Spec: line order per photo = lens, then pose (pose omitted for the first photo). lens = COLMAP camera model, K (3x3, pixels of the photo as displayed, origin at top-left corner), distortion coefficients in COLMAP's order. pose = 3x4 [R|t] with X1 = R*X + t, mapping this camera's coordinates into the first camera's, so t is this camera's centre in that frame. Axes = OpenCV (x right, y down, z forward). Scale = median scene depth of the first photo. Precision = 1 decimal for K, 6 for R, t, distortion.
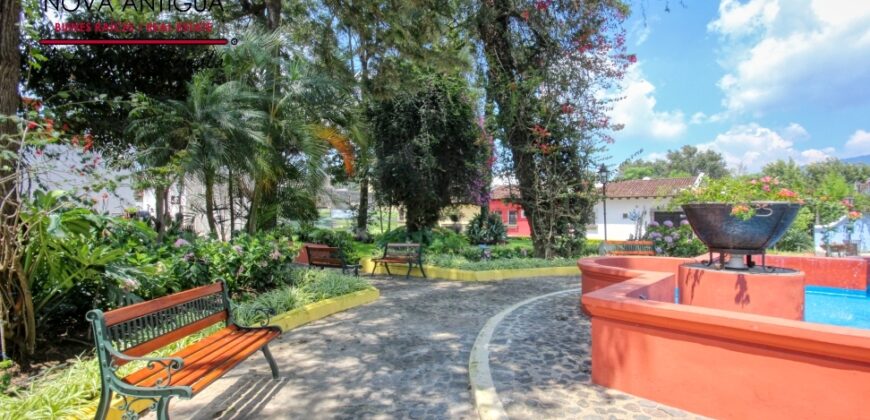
lens RADIAL K [[407.7, 0, 443.6], [0, 407.7, 212.4], [0, 0, 1]] dist [0.015421, -0.002571]
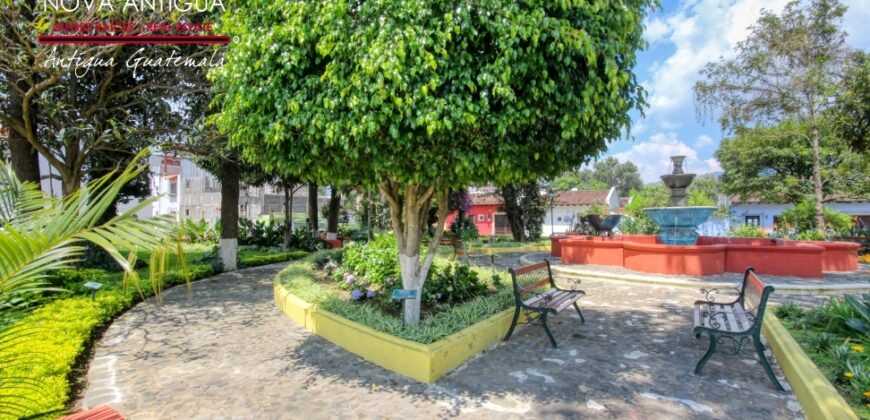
lens RADIAL K [[407.7, 0, 434.6], [0, 407.7, 210.2], [0, 0, 1]] dist [0.015421, -0.002571]
pose [[0.992536, -0.001814, 0.121941, -0.320663], [0.003418, 0.999910, -0.012947, -0.007349], [-0.121906, 0.013267, 0.992453, -0.684177]]
